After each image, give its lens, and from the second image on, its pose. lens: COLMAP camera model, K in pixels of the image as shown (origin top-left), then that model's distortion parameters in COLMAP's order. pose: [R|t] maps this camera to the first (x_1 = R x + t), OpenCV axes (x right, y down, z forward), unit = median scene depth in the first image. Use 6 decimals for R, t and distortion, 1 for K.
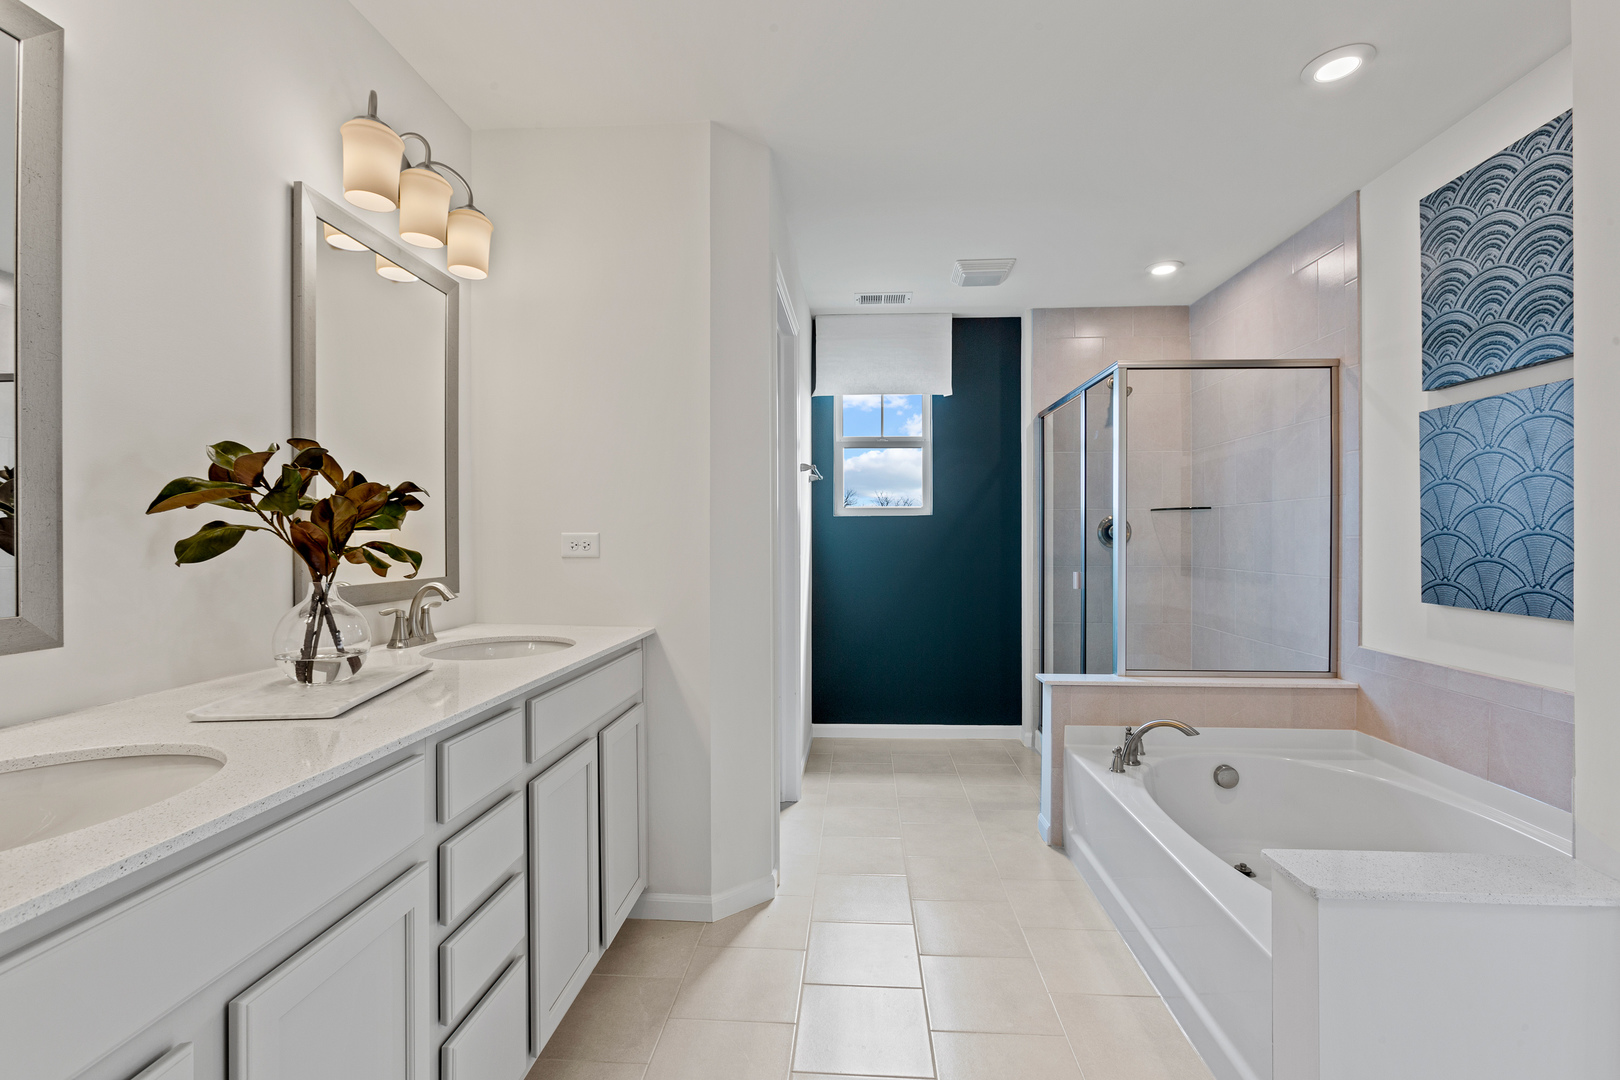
lens RADIAL K [[731.2, 0, 813.9], [0, 731.2, 544.2], [0, 0, 1]] dist [-0.002827, 0.003399]
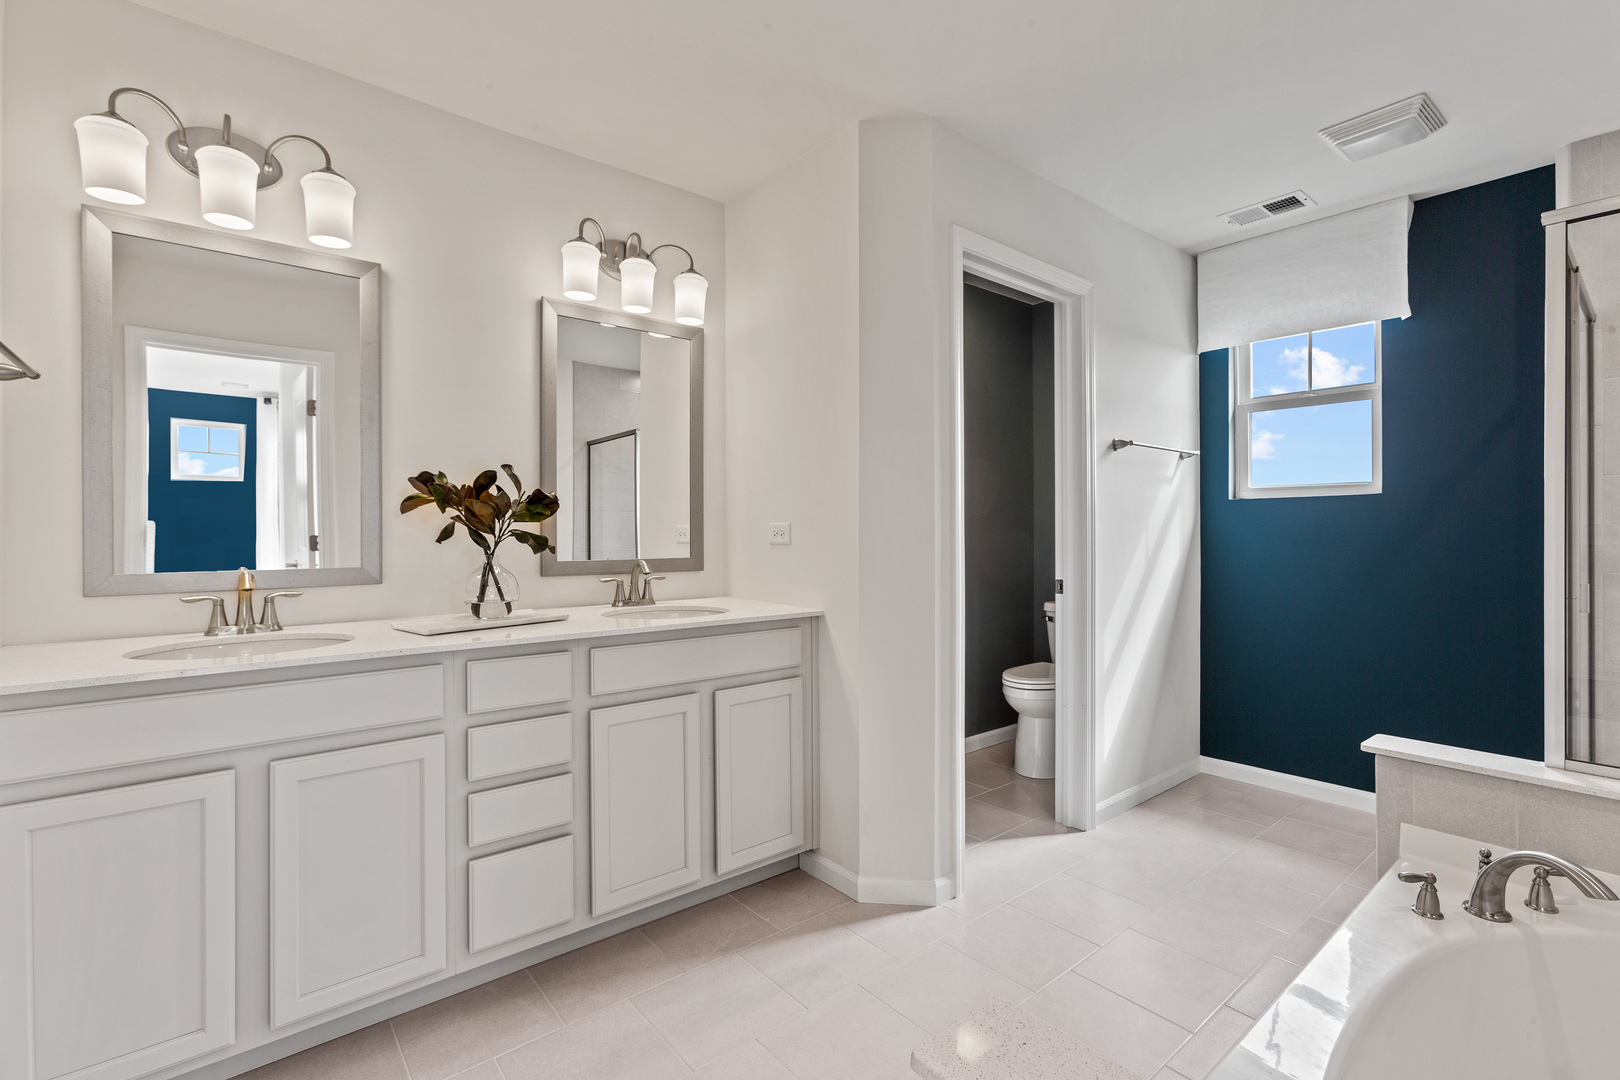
lens RADIAL K [[731.2, 0, 816.3], [0, 731.2, 531.1], [0, 0, 1]] dist [-0.002827, 0.003399]
pose [[0.688322, 0.001414, -0.725404, 0.530198], [-0.004507, 0.999987, -0.002328, -0.000110], [0.725391, 0.004872, 0.688320, 0.234873]]
